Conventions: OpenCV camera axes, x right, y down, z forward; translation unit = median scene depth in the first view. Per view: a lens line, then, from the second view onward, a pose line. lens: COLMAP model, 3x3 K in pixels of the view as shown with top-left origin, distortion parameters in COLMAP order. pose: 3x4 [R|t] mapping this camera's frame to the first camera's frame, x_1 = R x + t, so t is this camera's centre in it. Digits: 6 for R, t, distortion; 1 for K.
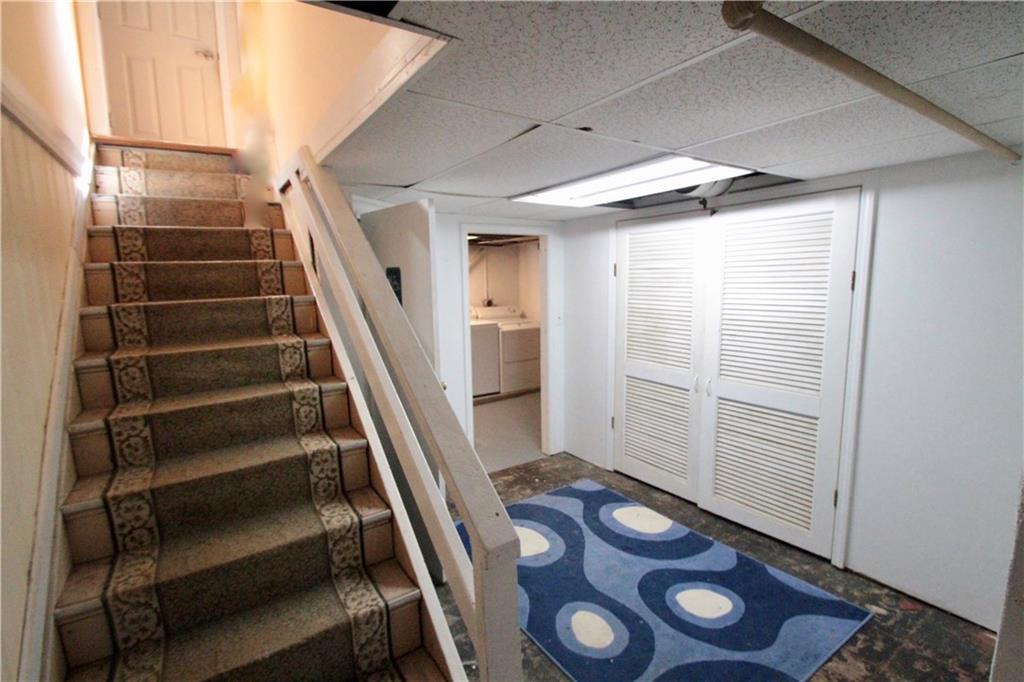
lens RADIAL K [[476.0, 0, 521.7], [0, 476.0, 342.1], [0, 0, 1]] dist [0.018617, -0.020428]
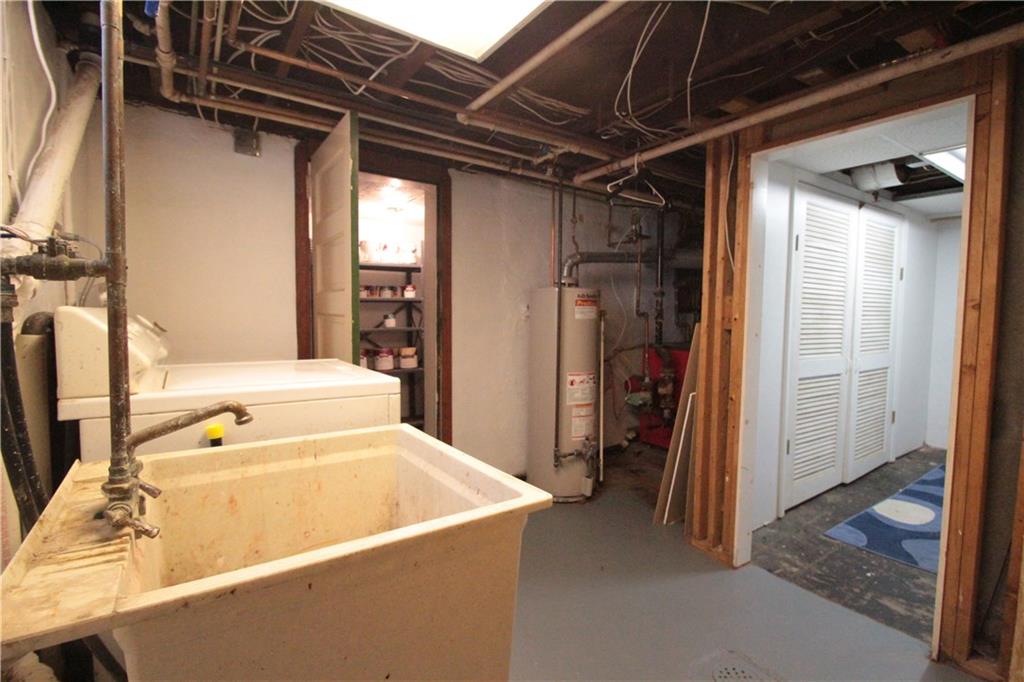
lens RADIAL K [[476.0, 0, 521.7], [0, 476.0, 342.1], [0, 0, 1]] dist [0.018617, -0.020428]
pose [[-0.003342, -0.041579, 0.999130, -0.635379], [0.125834, 0.991176, 0.041668, -0.090423], [-0.992046, 0.125864, 0.001919, 1.614247]]
